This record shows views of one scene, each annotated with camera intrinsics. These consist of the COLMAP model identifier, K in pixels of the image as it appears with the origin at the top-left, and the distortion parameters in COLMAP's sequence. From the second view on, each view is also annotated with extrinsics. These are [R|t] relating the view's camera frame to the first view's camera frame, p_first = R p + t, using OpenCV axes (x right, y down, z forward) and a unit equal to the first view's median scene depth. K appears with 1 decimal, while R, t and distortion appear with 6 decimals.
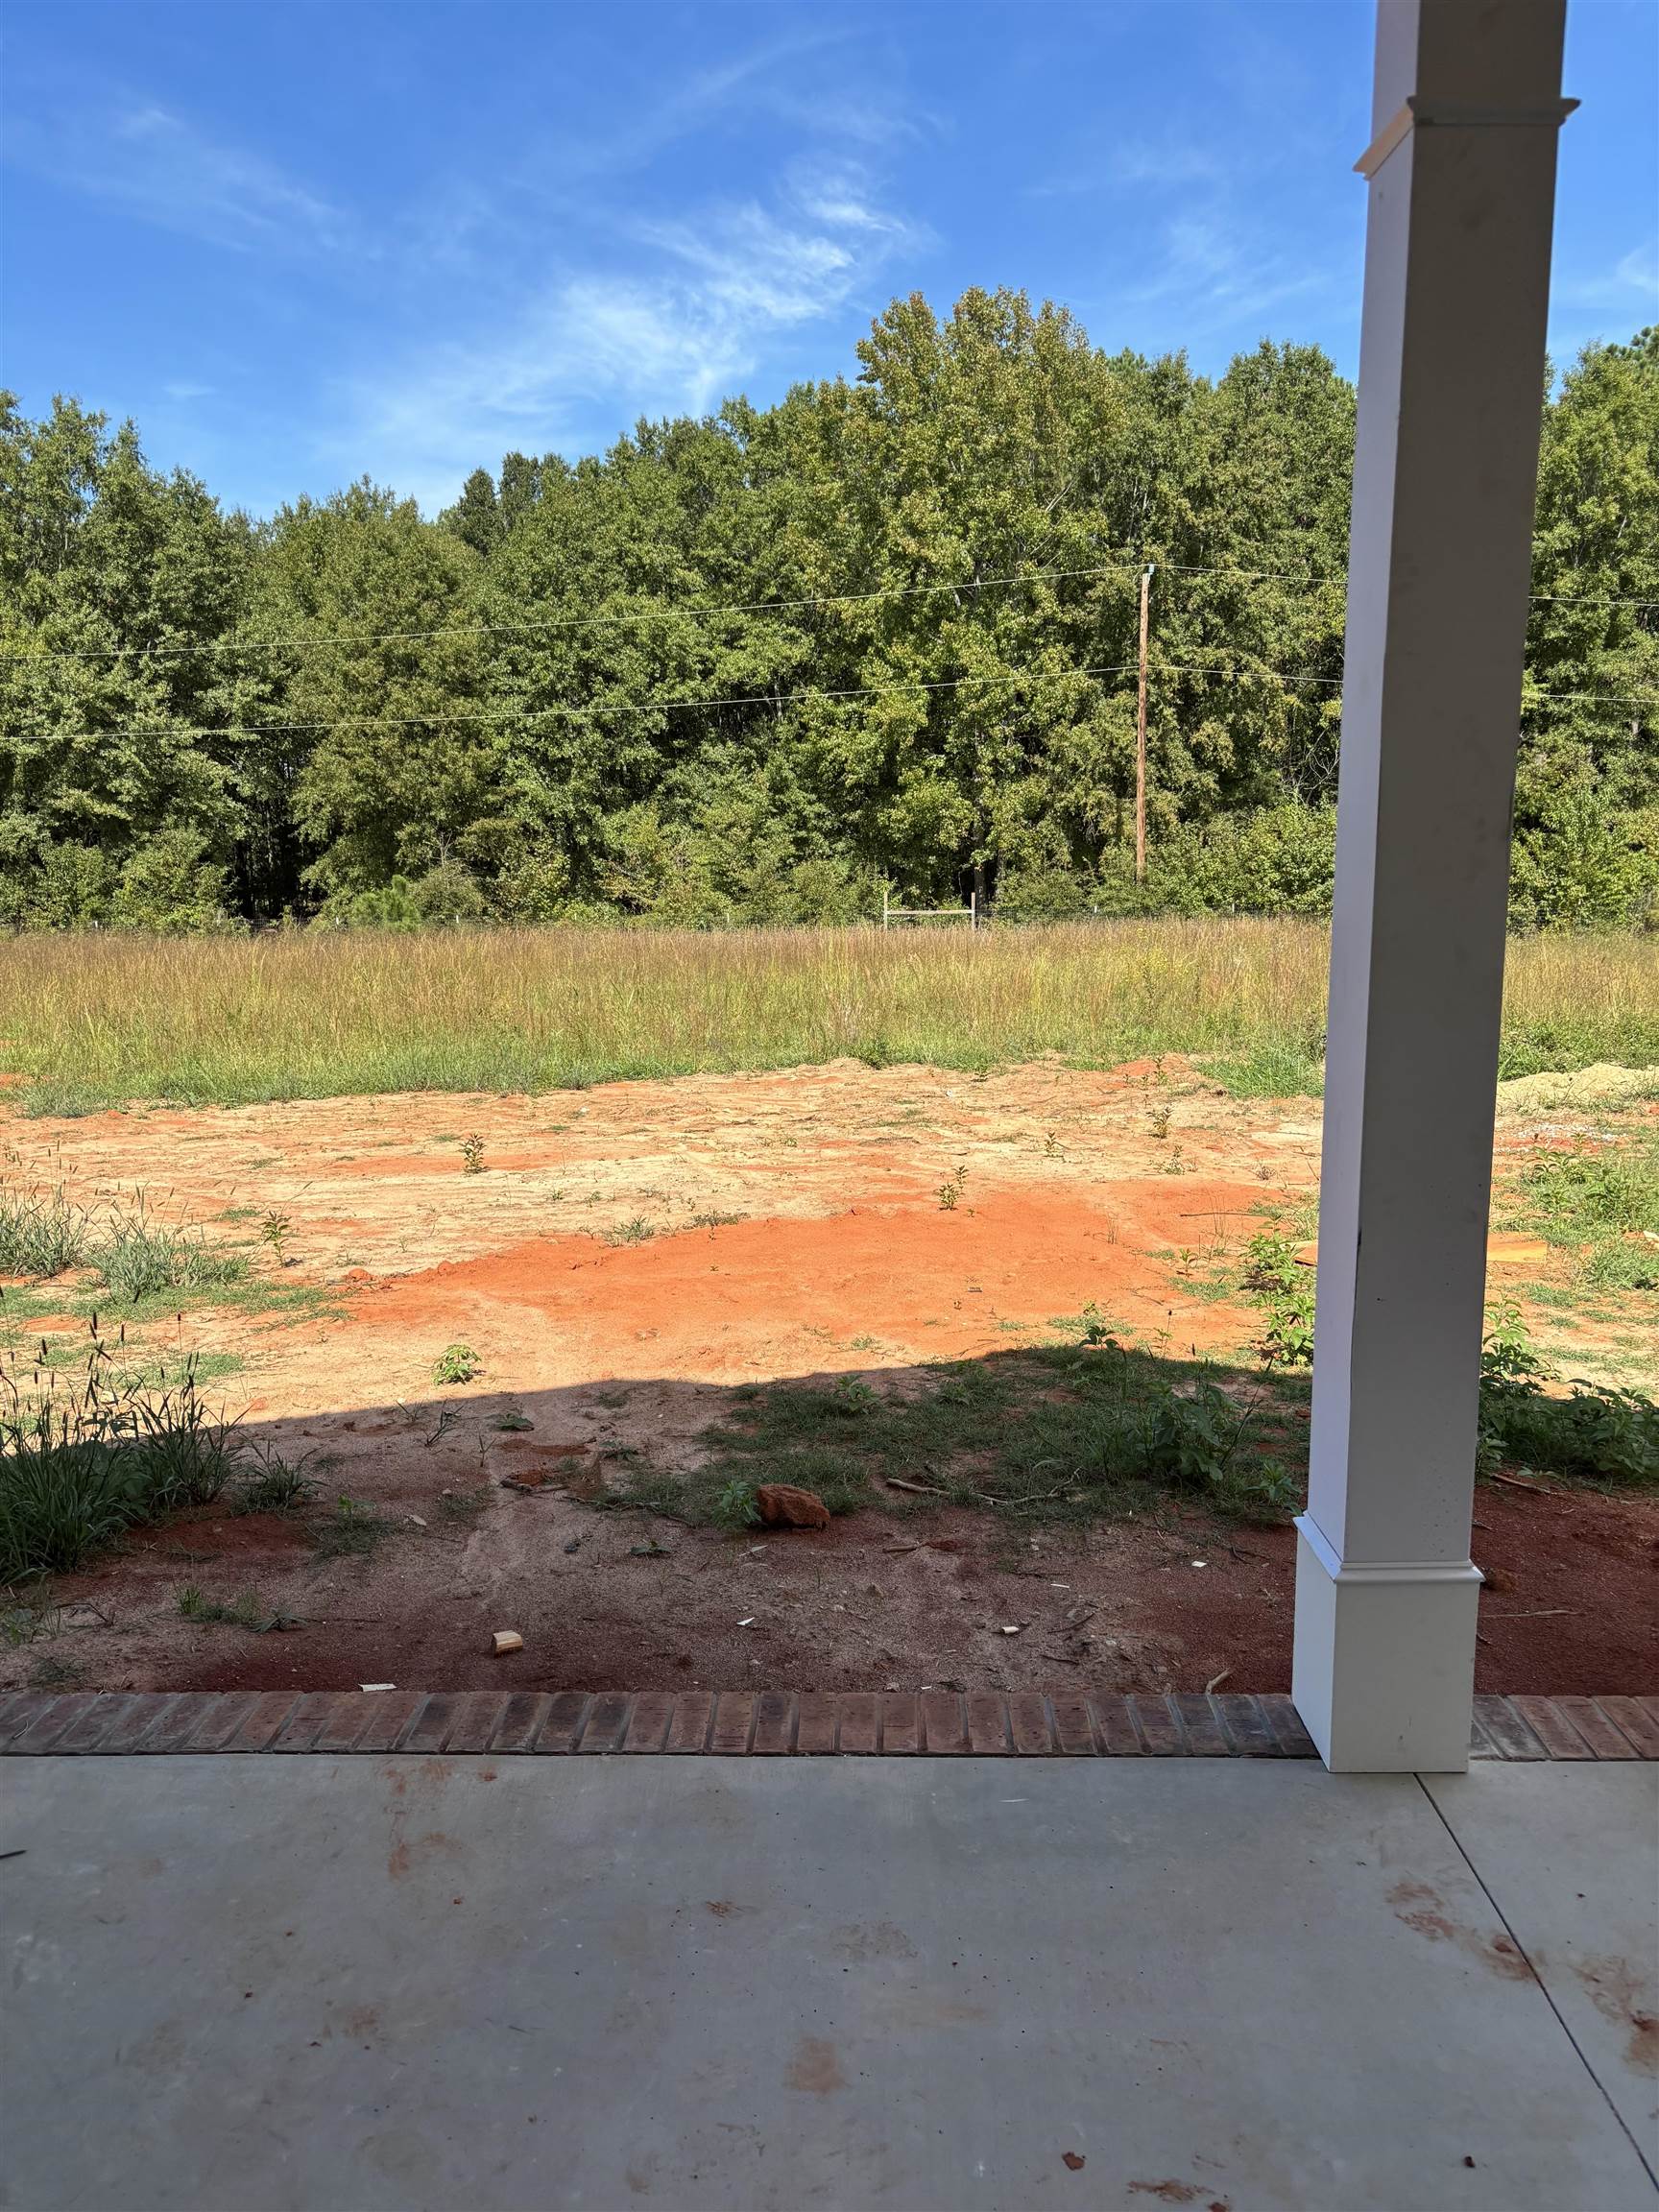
lens RADIAL K [[1647.7, 0, 831.3], [0, 1647.7, 1120.1], [0, 0, 1]] dist [0.014673, 0.000554]
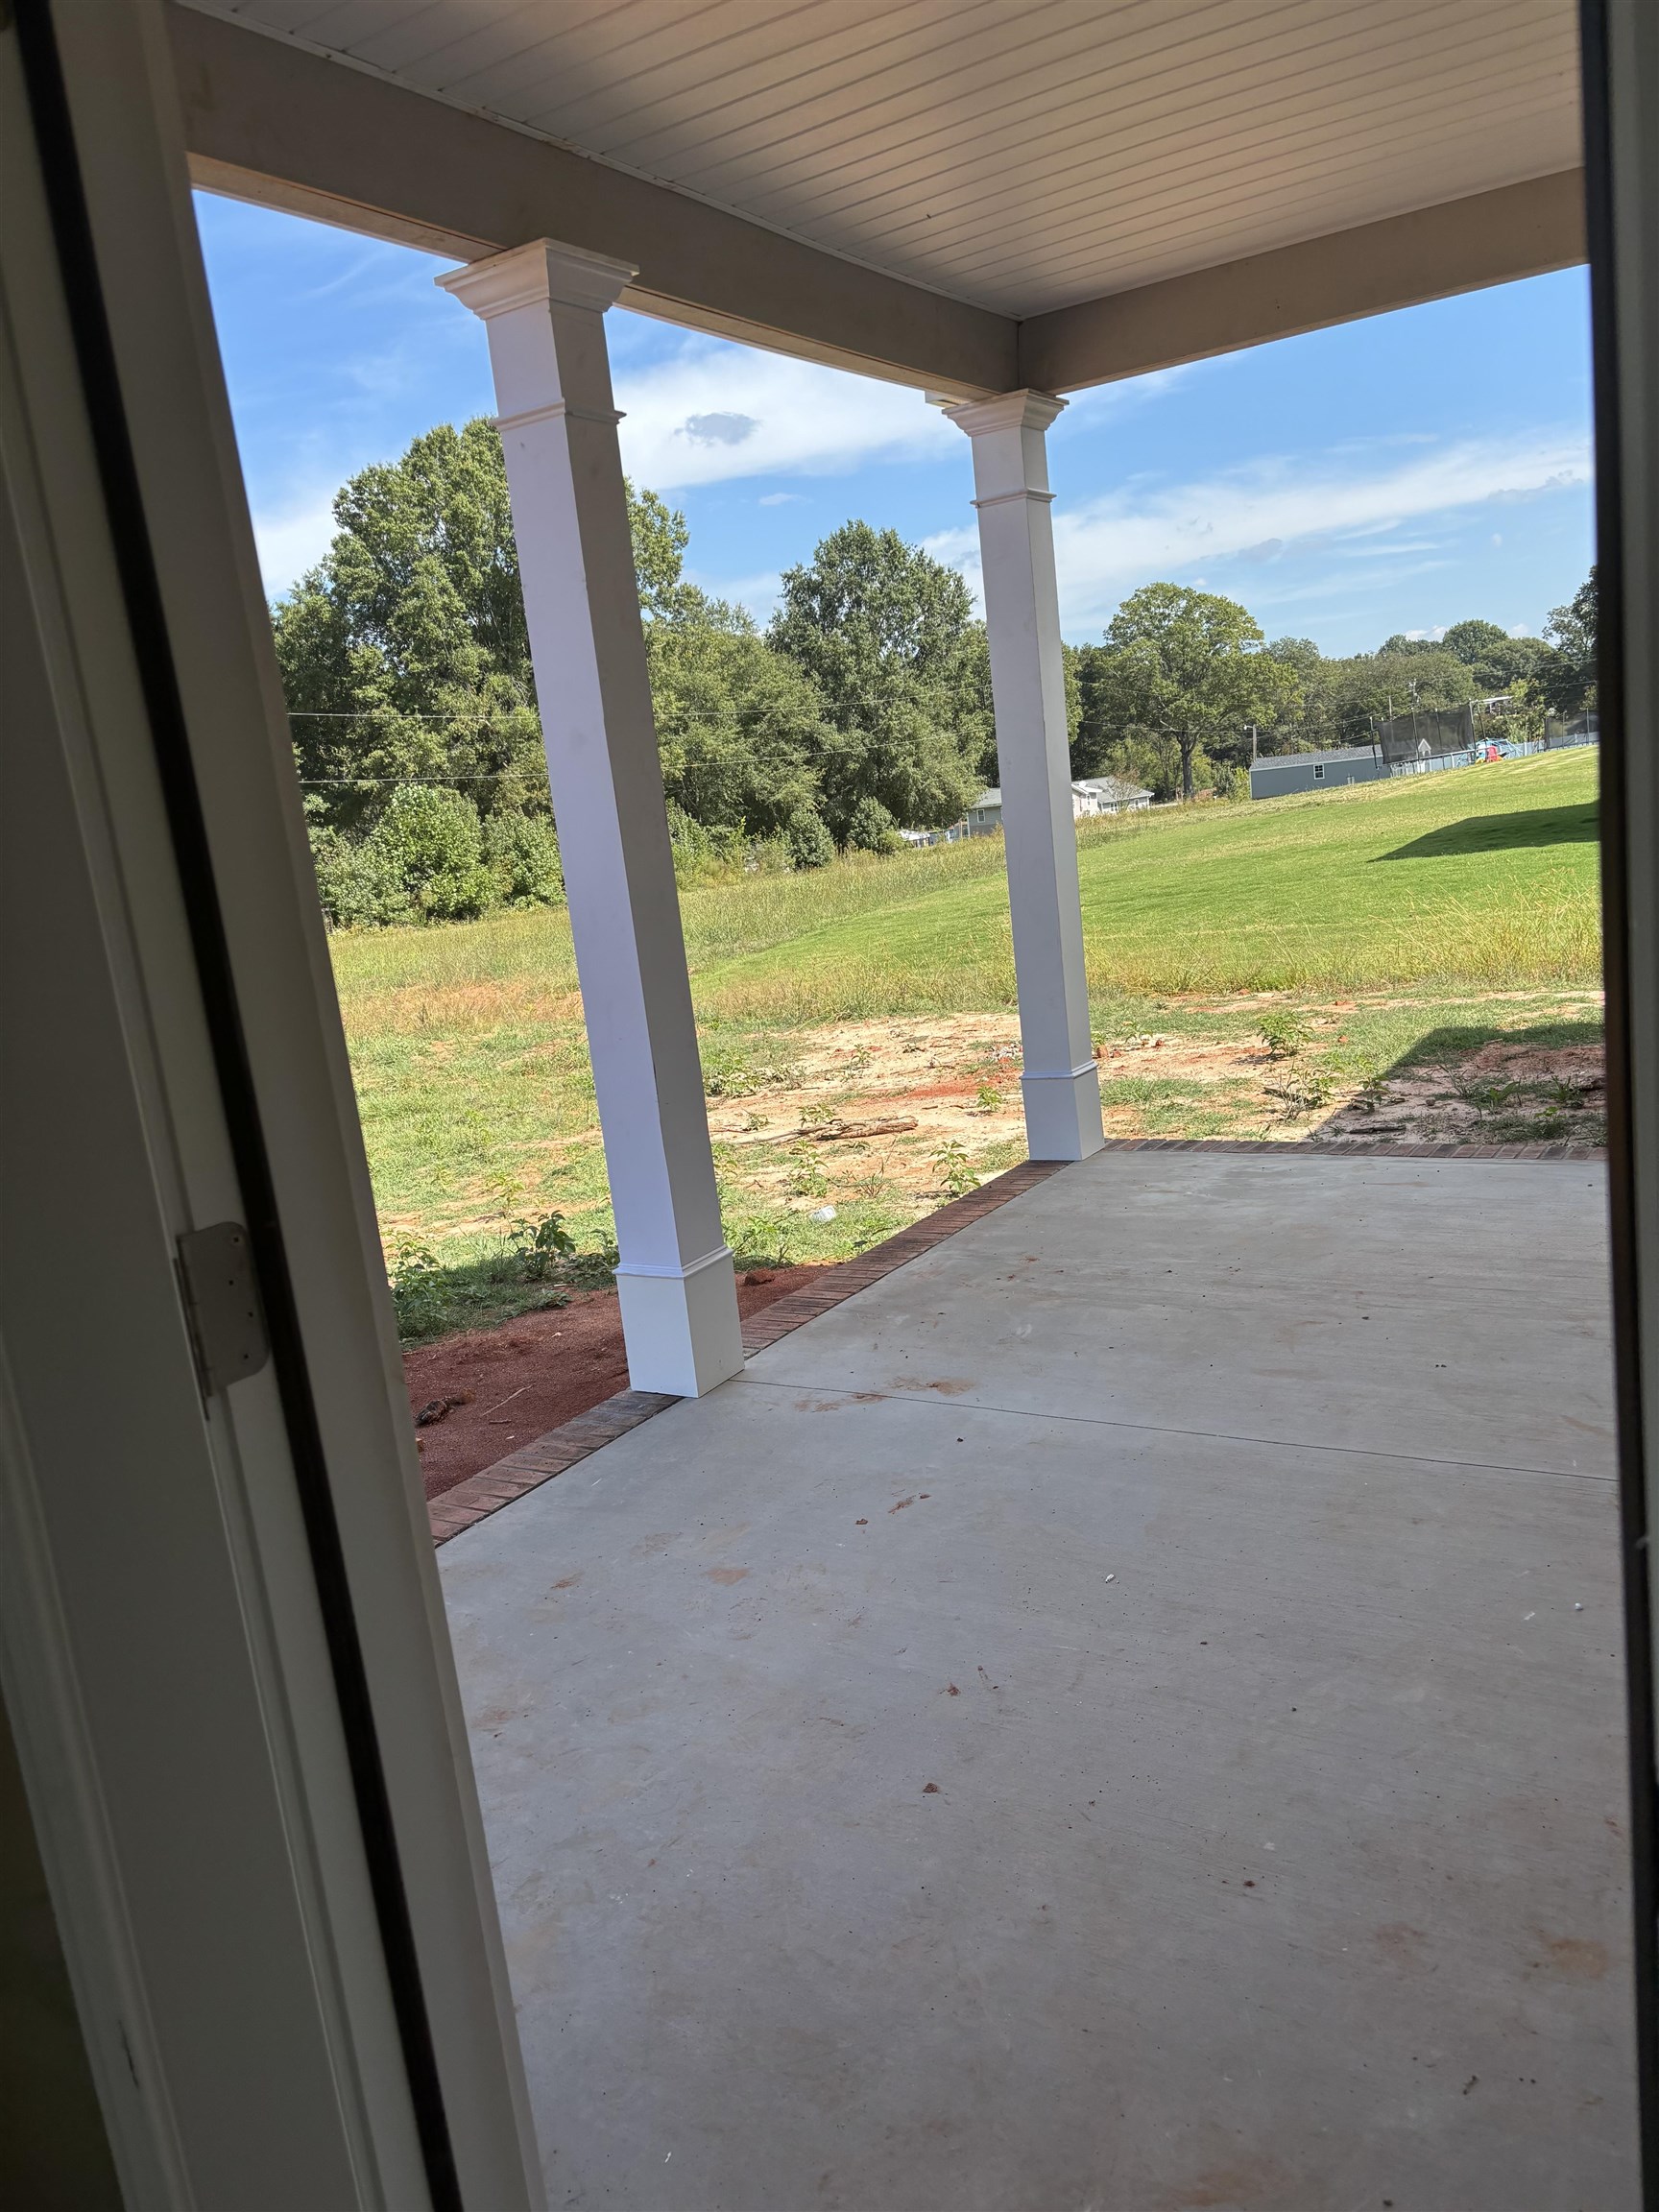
lens RADIAL K [[1647.7, 0, 828.3], [0, 1647.7, 1107.7], [0, 0, 1]] dist [0.014673, 0.000554]
pose [[0.506699, -0.209219, 0.836351, -1.059943], [0.251484, 0.963785, 0.088737, 0.011540], [-0.824628, 0.165366, 0.540965, -0.027254]]
